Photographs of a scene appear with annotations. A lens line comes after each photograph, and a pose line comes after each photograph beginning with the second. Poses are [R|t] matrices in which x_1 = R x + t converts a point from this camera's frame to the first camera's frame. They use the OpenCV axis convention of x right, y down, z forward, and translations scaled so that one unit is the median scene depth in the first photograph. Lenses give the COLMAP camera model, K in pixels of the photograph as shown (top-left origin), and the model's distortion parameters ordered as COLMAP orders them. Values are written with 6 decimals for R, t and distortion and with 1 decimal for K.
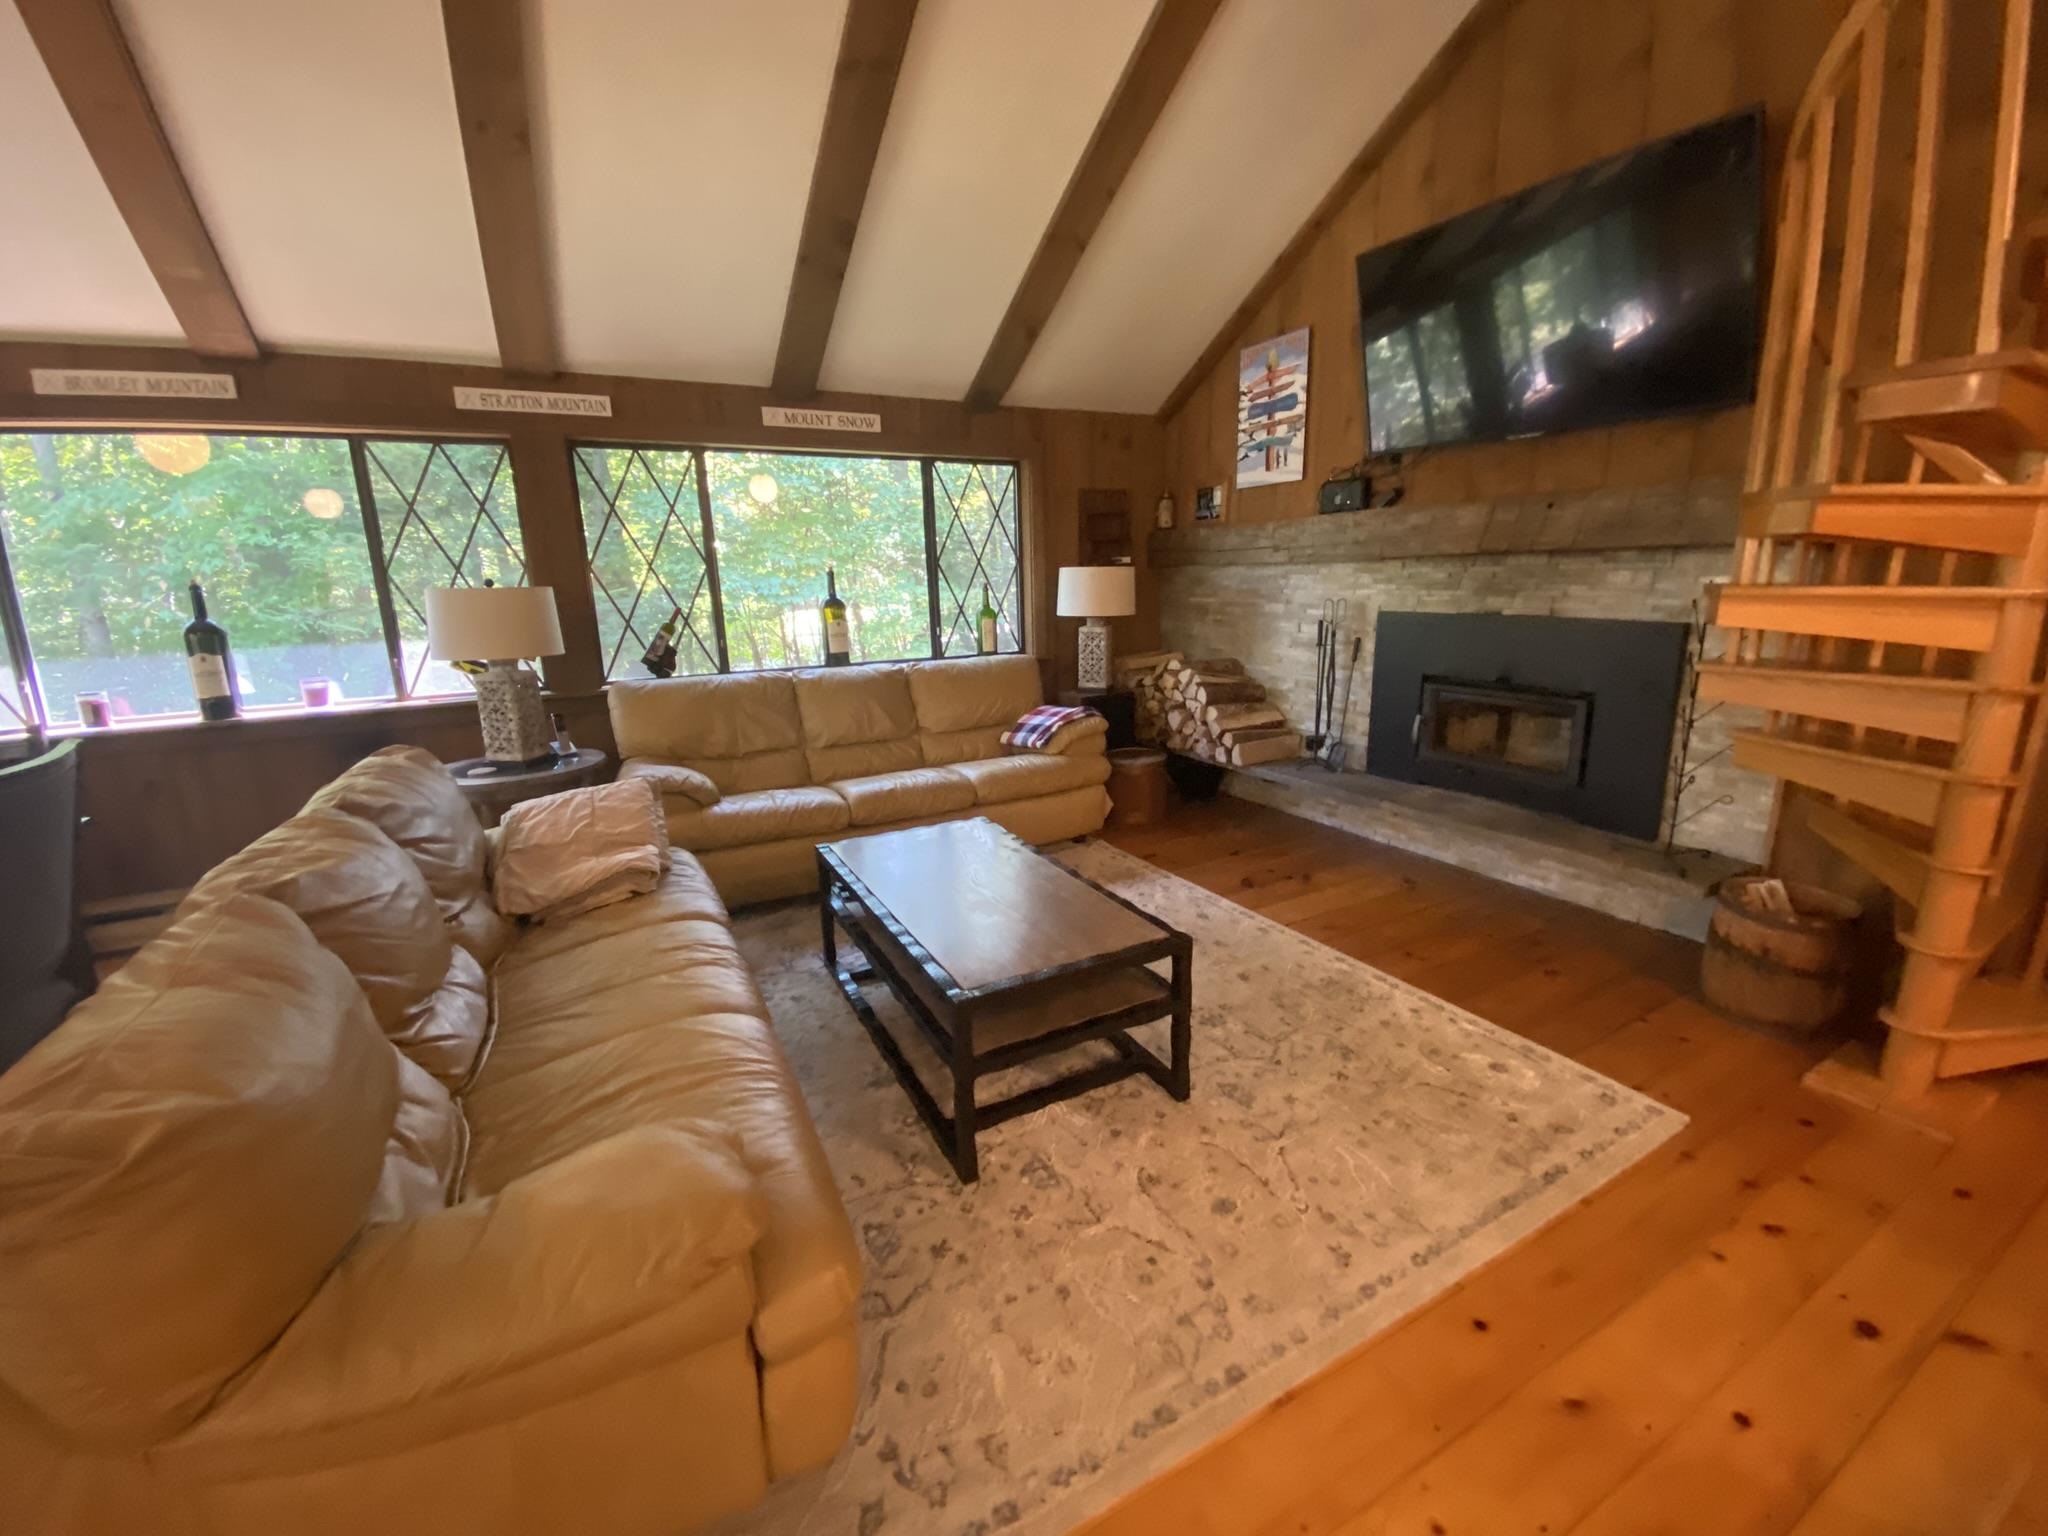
lens RADIAL K [[826.2, 0, 1017.3], [0, 826.2, 767.9], [0, 0, 1]] dist [0.030502, -0.025976]
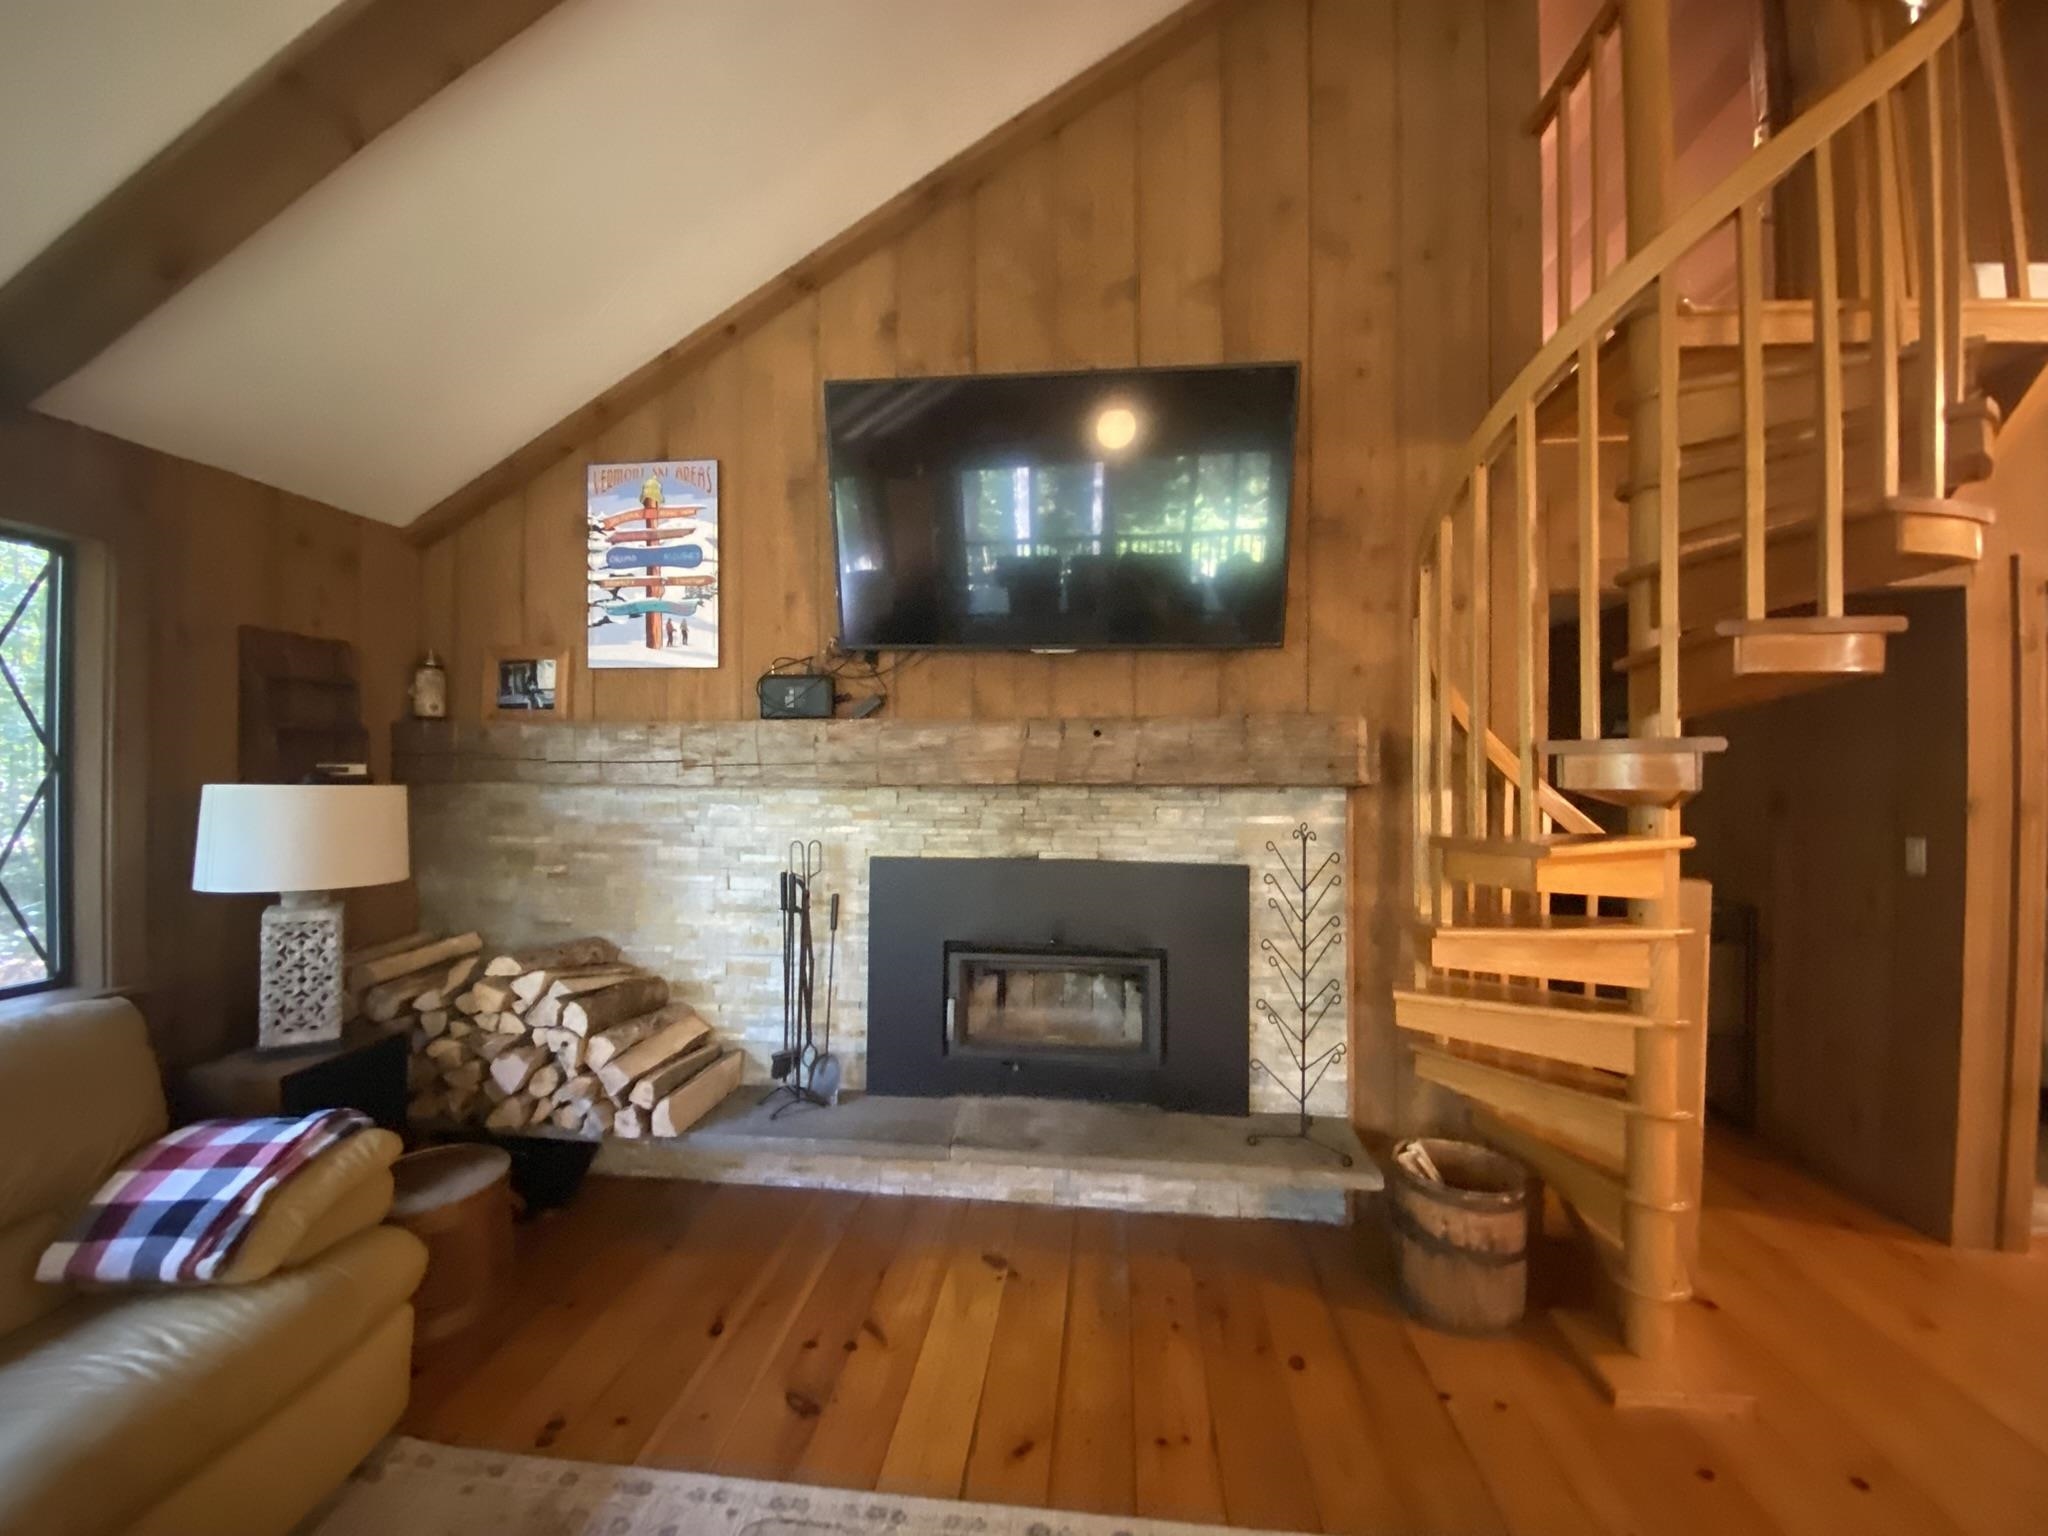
lens RADIAL K [[826.2, 0, 1017.3], [0, 826.2, 767.9], [0, 0, 1]] dist [0.030502, -0.025976]
pose [[0.575968, 0.029757, 0.816930, -0.069066], [0.168114, 0.973665, -0.153994, -0.125238], [-0.799999, 0.226033, 0.555797, 0.461044]]
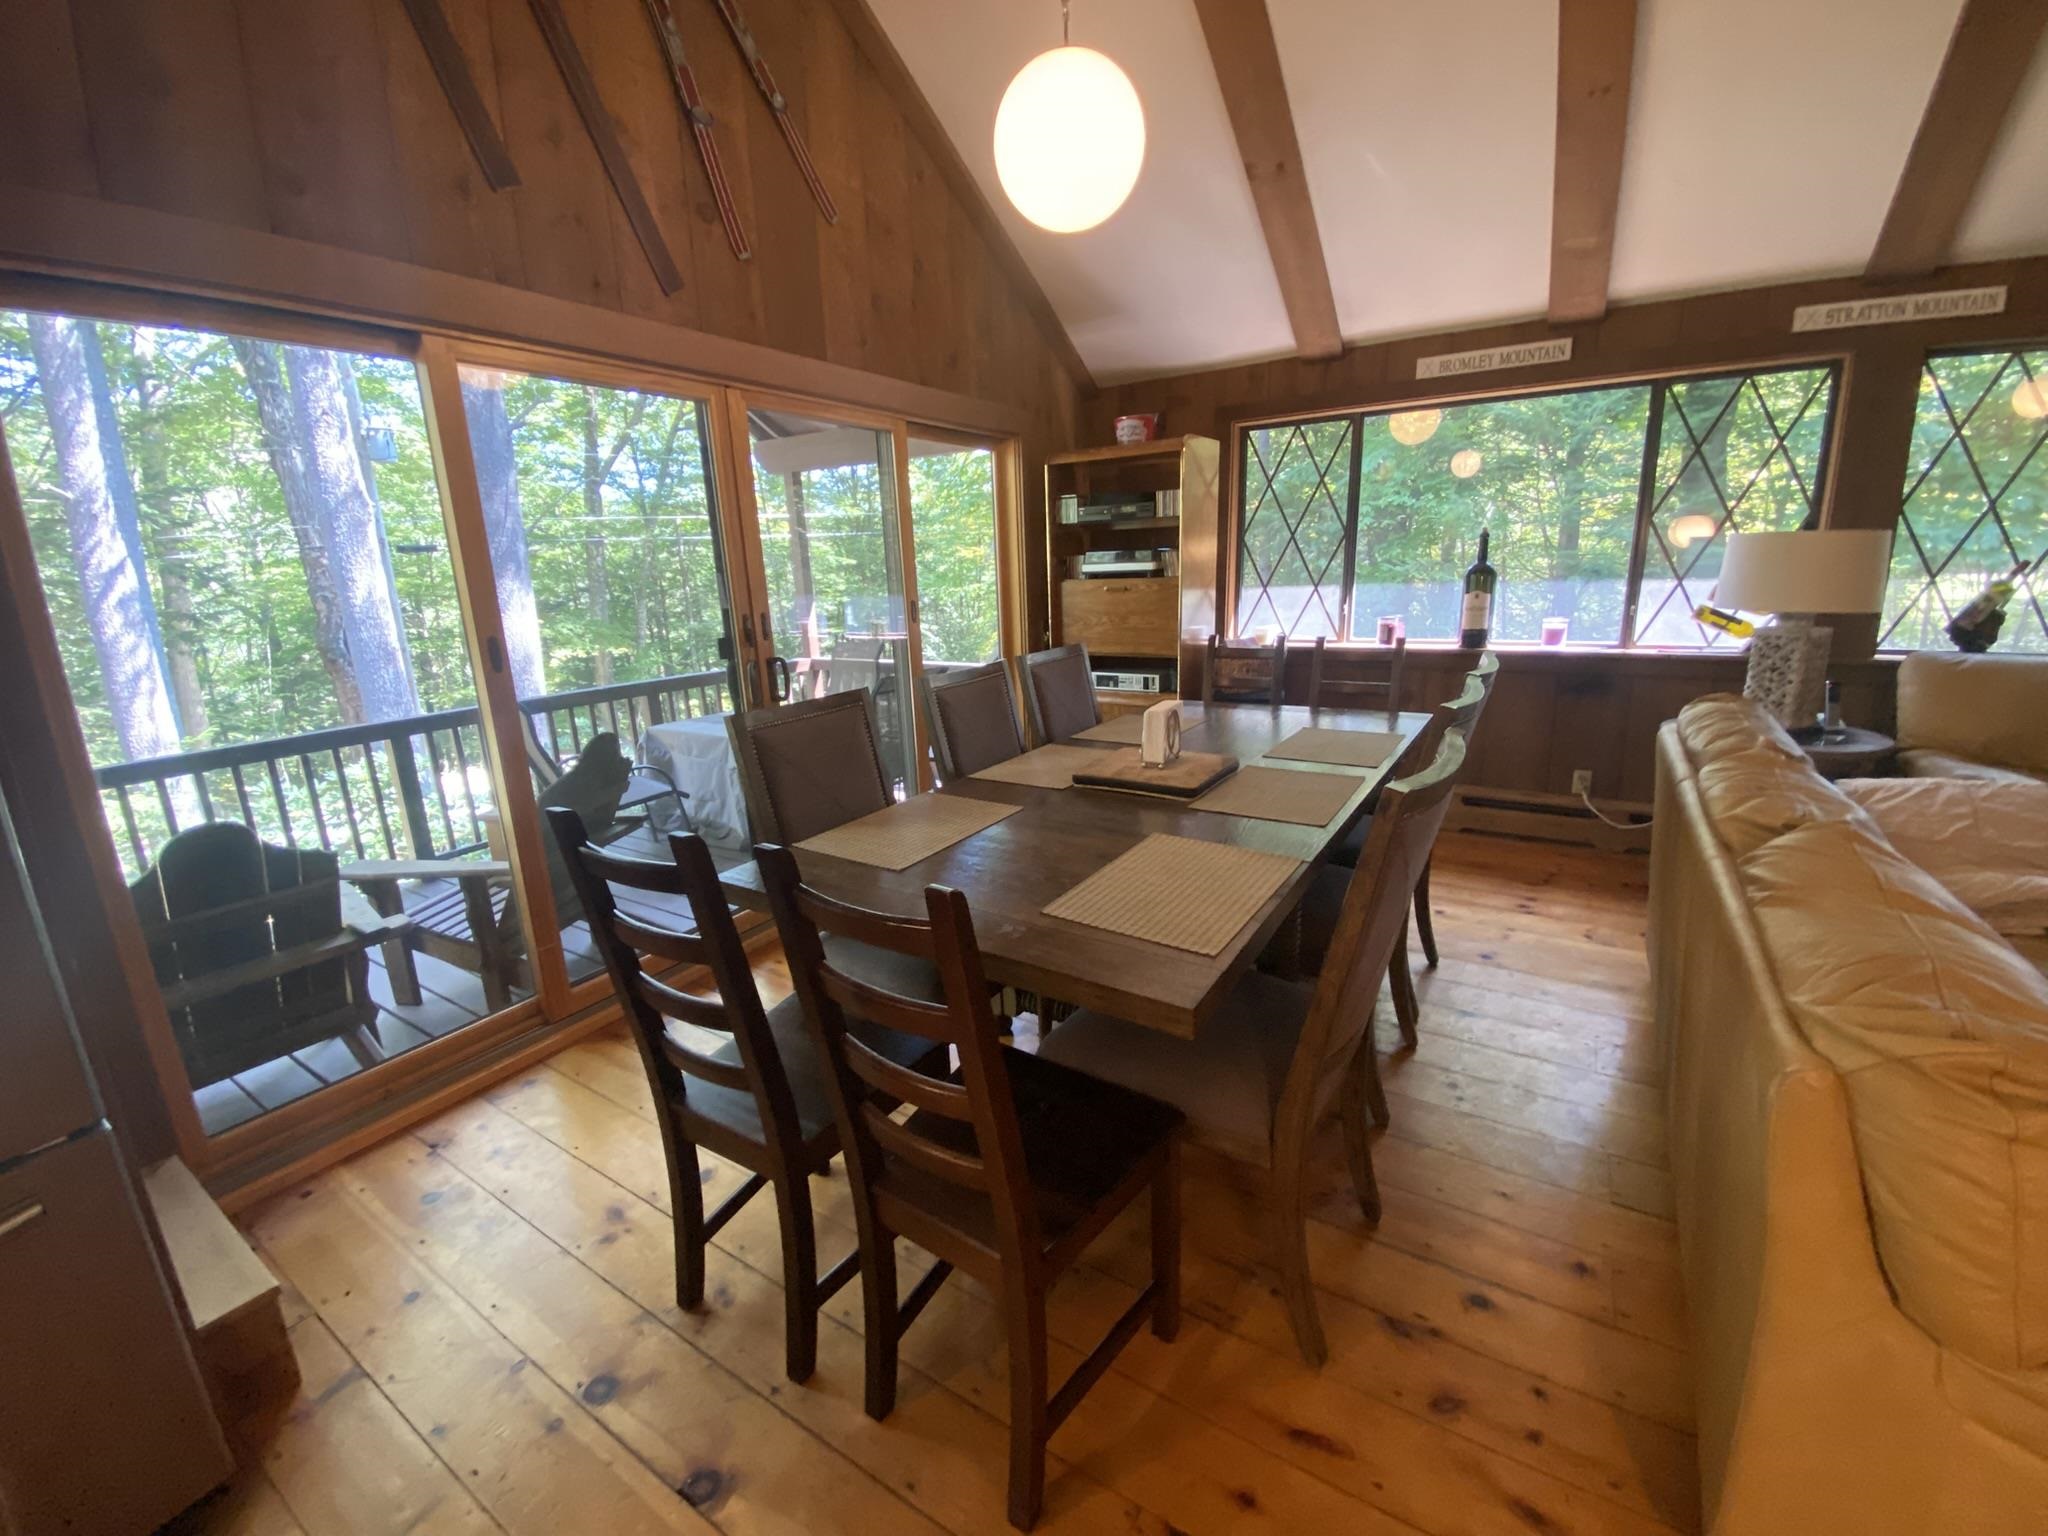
lens RADIAL K [[826.2, 0, 1017.3], [0, 826.2, 767.9], [0, 0, 1]] dist [0.030502, -0.025976]
pose [[0.484873, 0.217210, -0.847183, -0.187339], [-0.176103, 0.973076, 0.148698, 0.035108], [0.856672, 0.077092, 0.510069, -0.113733]]
